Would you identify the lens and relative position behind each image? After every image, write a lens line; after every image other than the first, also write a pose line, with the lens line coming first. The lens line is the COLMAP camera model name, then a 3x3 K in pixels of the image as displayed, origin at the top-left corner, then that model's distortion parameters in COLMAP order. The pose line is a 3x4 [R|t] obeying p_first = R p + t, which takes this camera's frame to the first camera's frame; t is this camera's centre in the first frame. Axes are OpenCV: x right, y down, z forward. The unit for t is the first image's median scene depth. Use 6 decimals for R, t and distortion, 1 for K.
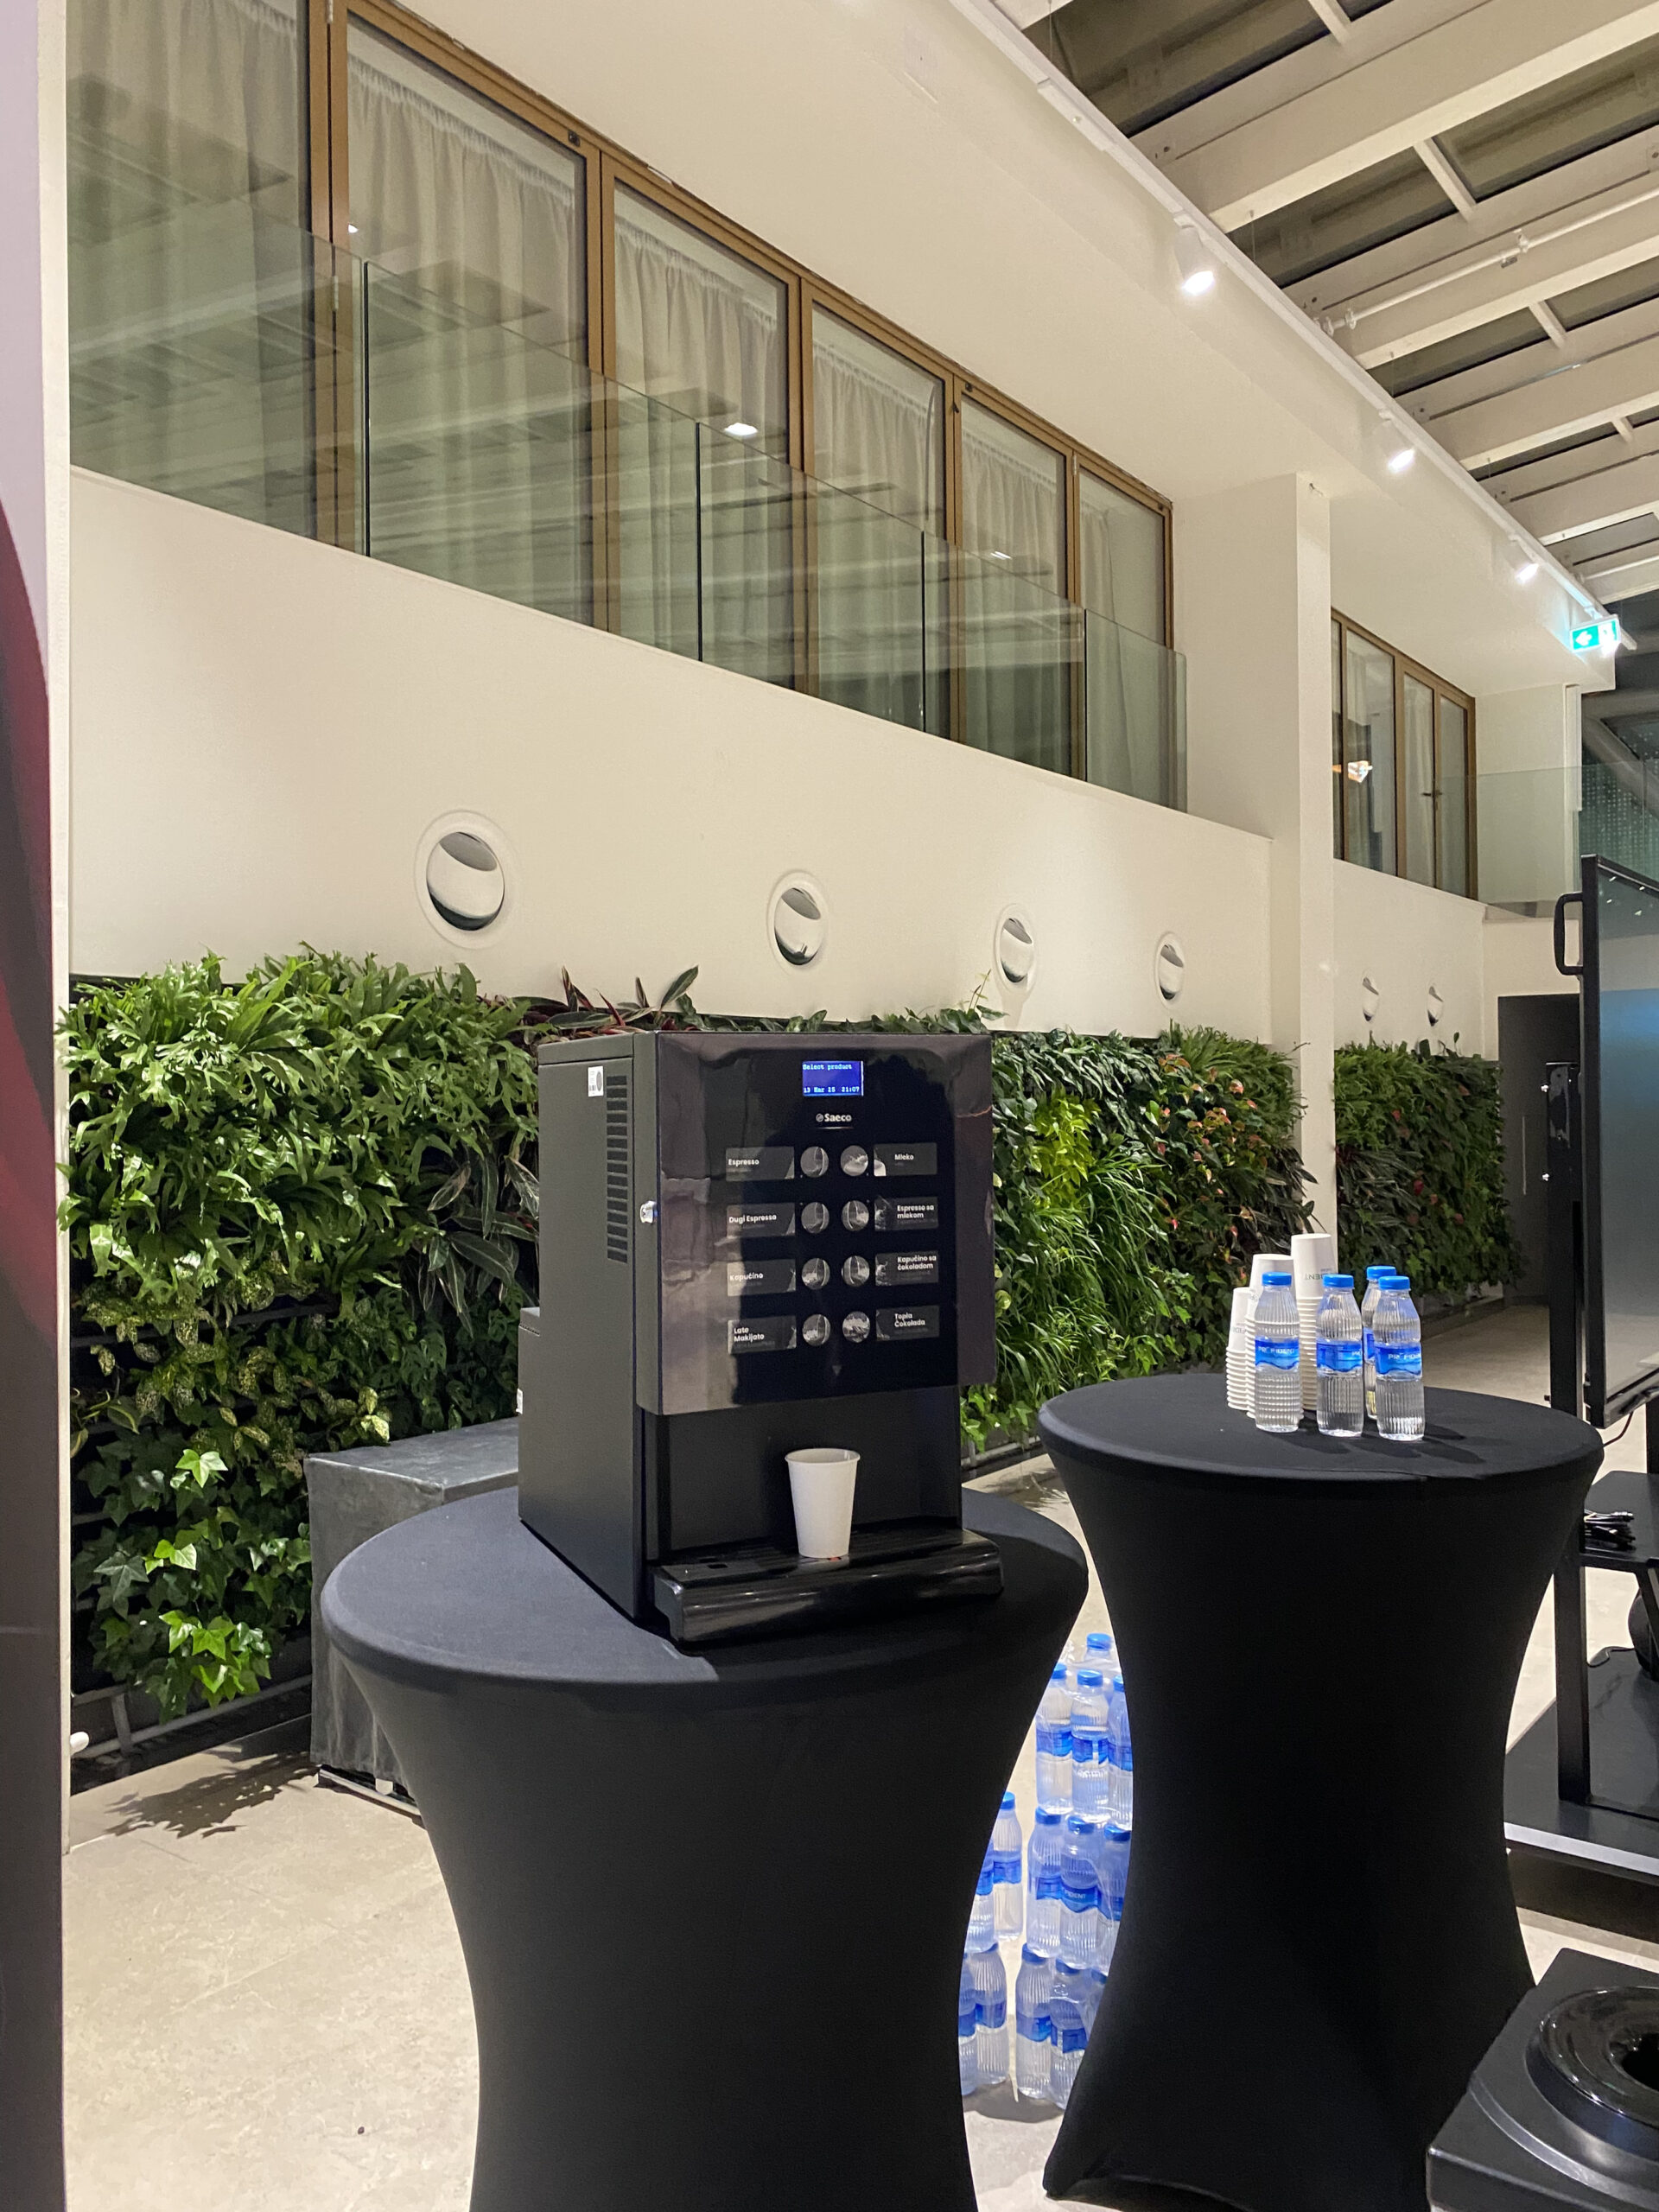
lens RADIAL K [[1688.5, 0, 849.4], [0, 1688.5, 1106.4], [0, 0, 1]] dist [0.184212, -0.455022]
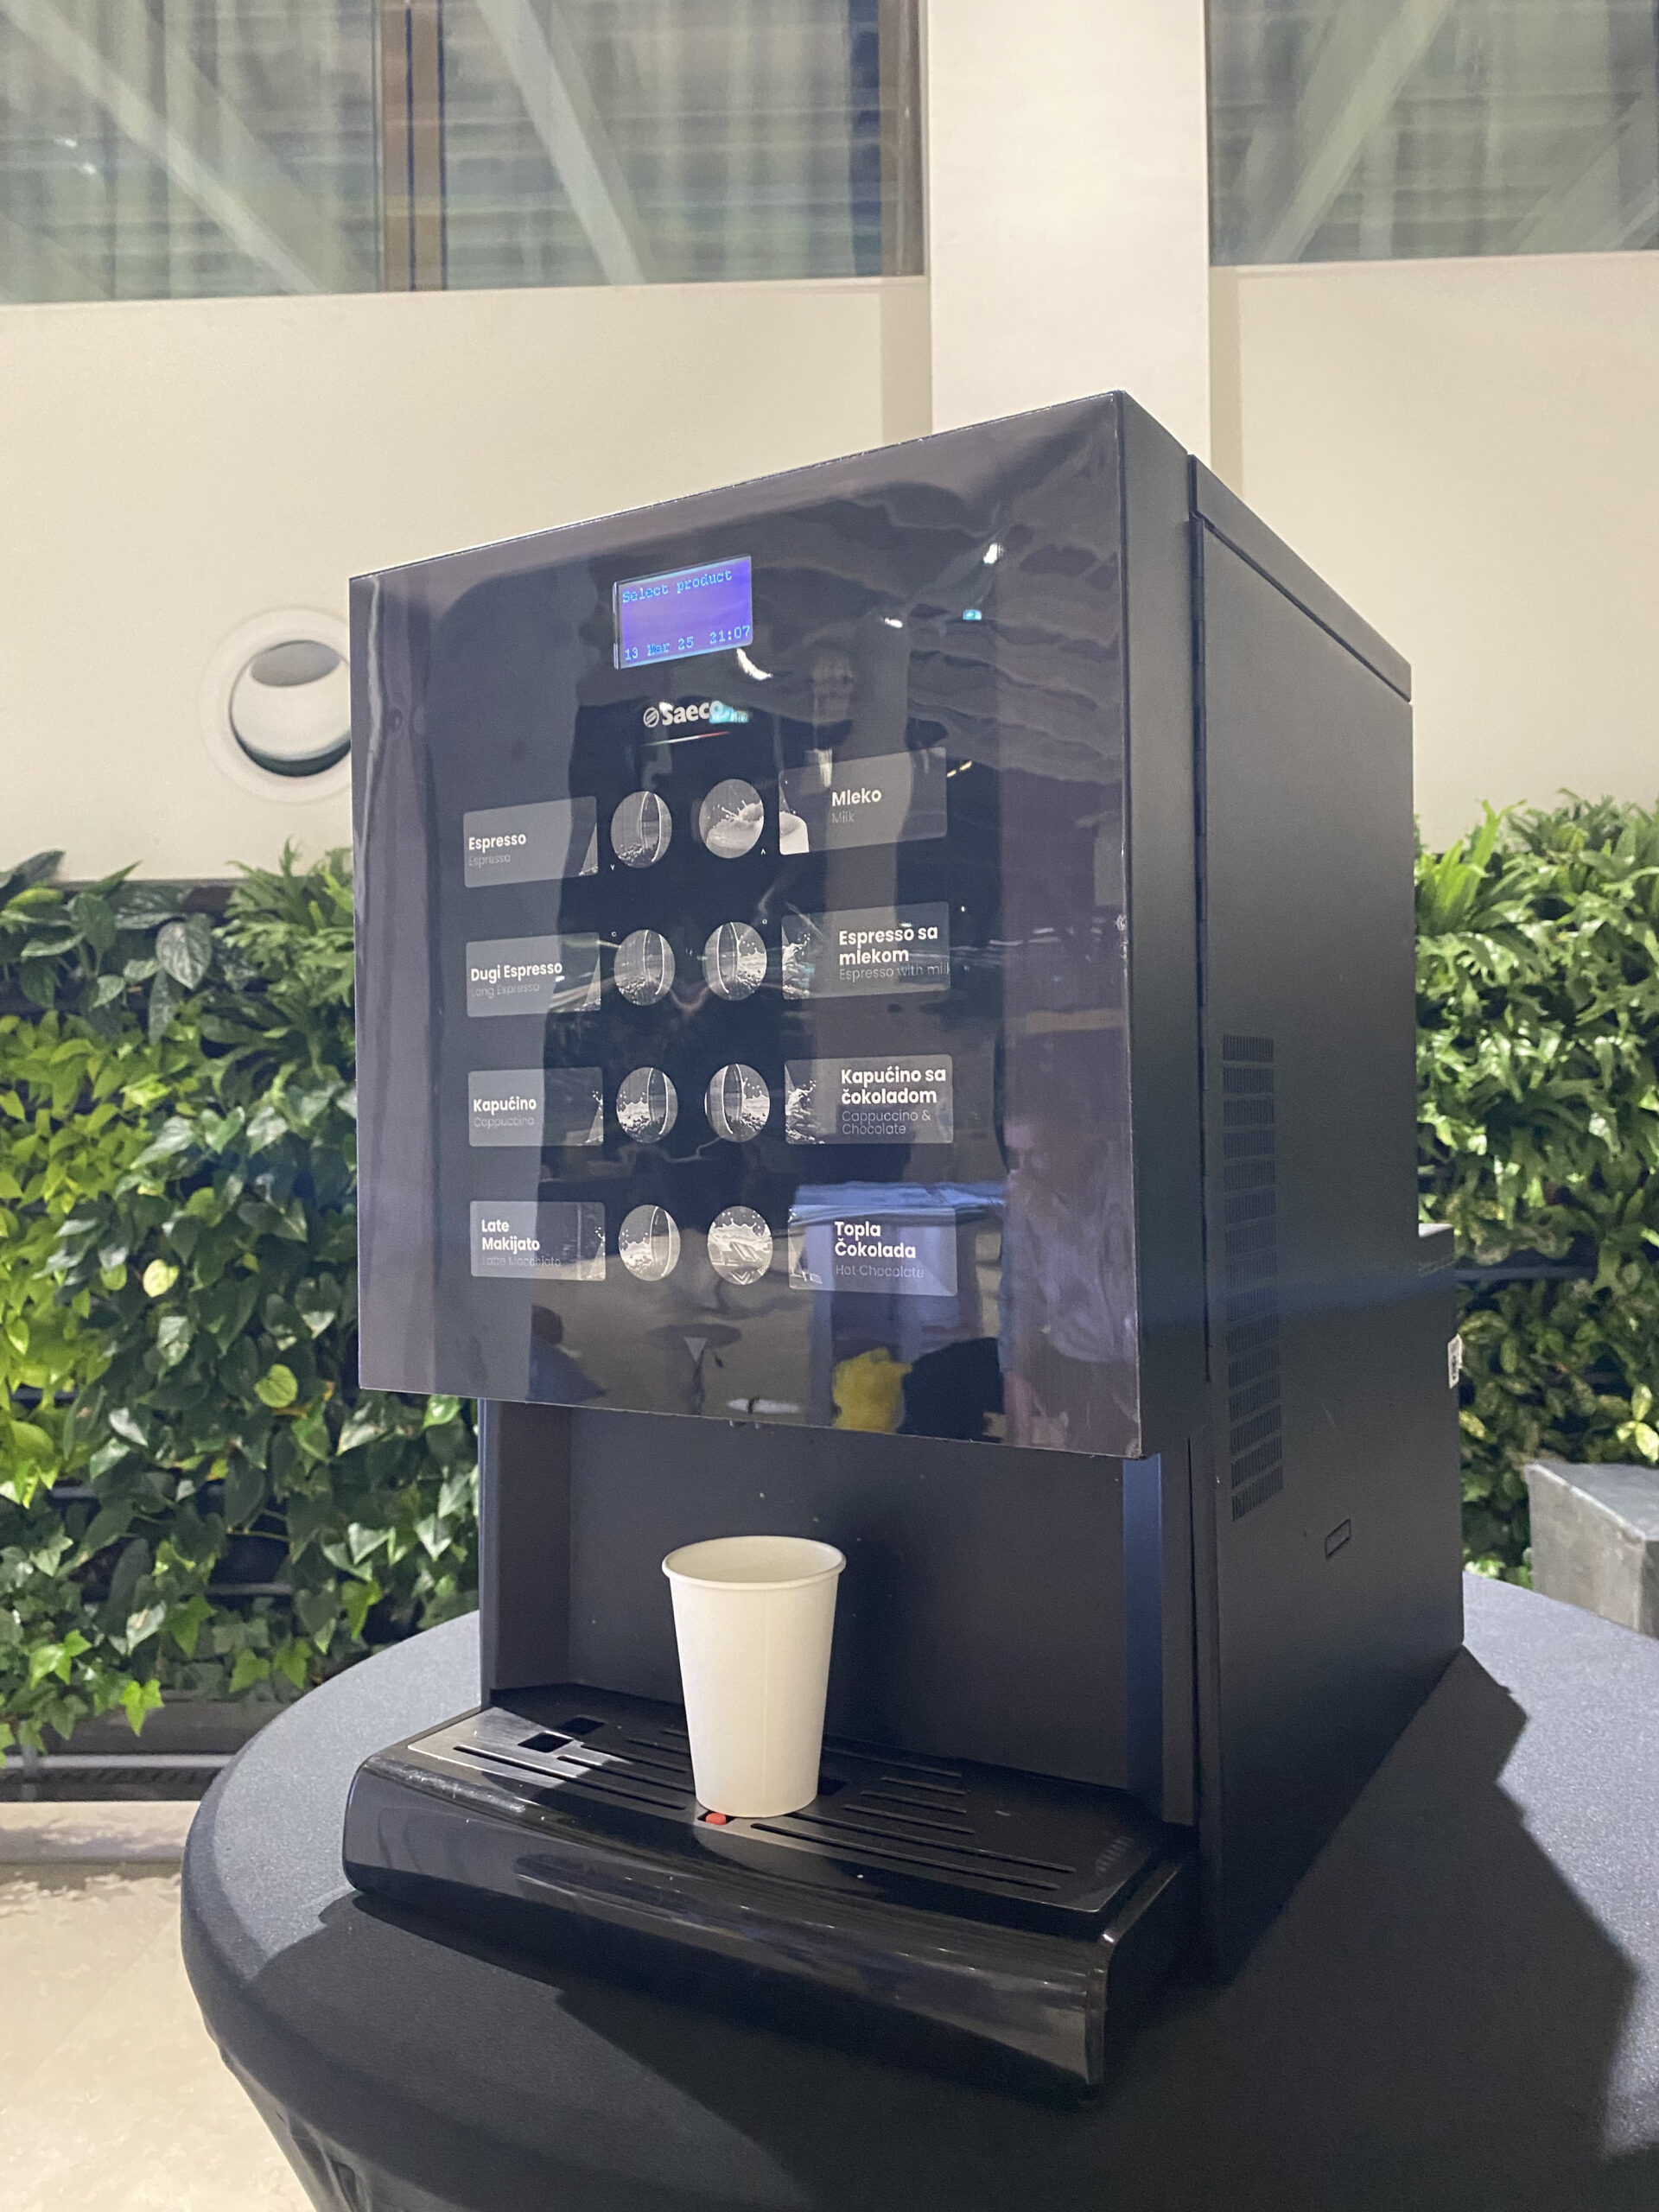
lens RADIAL K [[1710.0, 0, 830.6], [0, 1710.0, 1093.3], [0, 0, 1]] dist [0.013134, -0.003854]
pose [[0.562046, -0.003124, -0.827100, 0.127387], [0.007568, 0.999970, 0.001366, 0.035597], [0.827071, -0.007027, 0.562053, 0.299176]]
